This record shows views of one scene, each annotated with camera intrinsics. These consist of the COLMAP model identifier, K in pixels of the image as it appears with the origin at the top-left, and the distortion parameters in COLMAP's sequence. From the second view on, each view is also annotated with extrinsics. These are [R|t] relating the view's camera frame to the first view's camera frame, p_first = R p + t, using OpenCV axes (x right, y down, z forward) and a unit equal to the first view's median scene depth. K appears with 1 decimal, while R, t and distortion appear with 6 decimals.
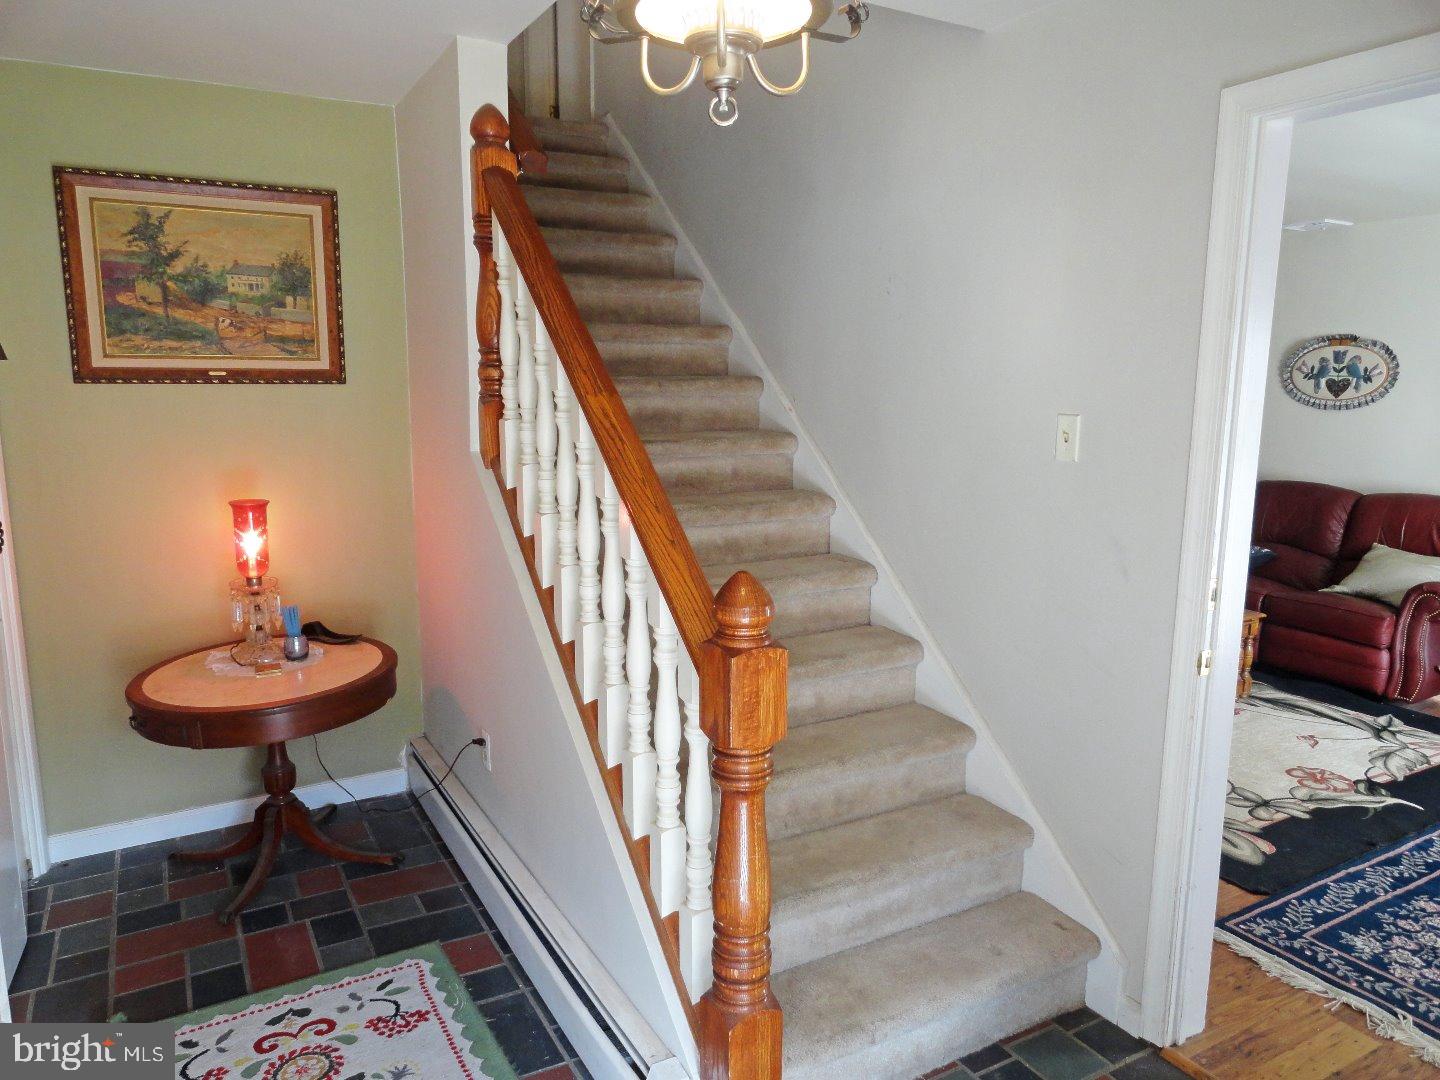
lens RADIAL K [[982.6, 0, 715.3], [0, 982.6, 536.1], [0, 0, 1]] dist [-0.002259, 0.003630]
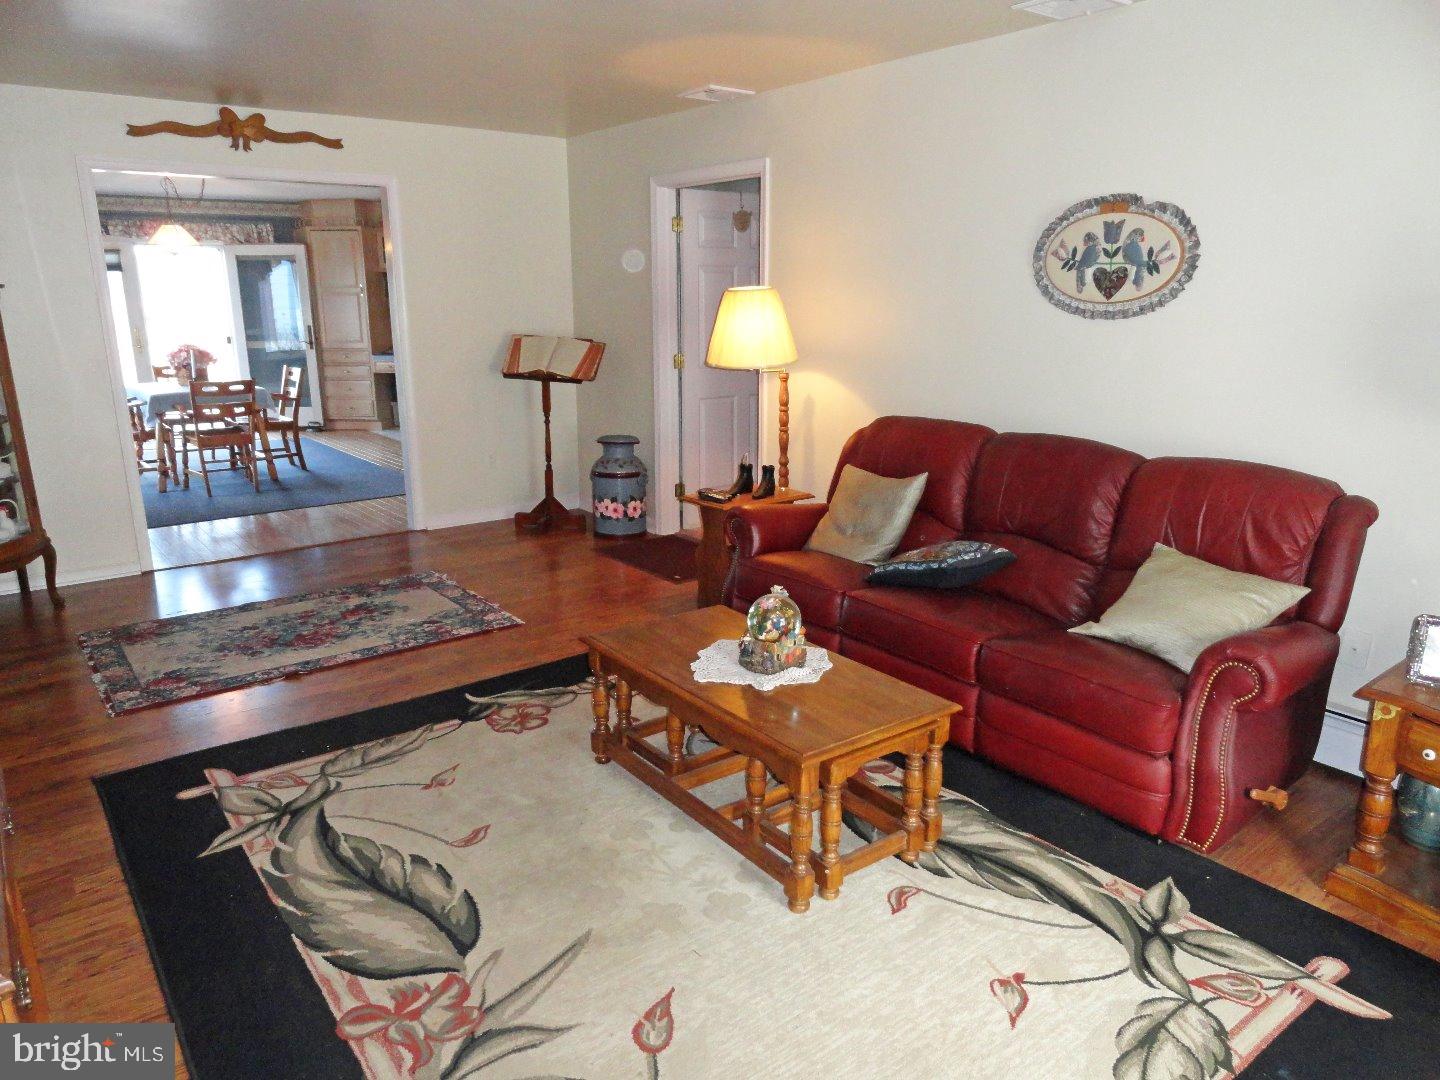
lens RADIAL K [[982.6, 0, 724.5], [0, 982.6, 544.1], [0, 0, 1]] dist [-0.002259, 0.003630]
pose [[0.989021, -0.047941, 0.139780, 0.304299], [0.034518, 0.994693, 0.096923, -0.056295], [-0.143685, -0.091034, 0.985428, 0.416388]]
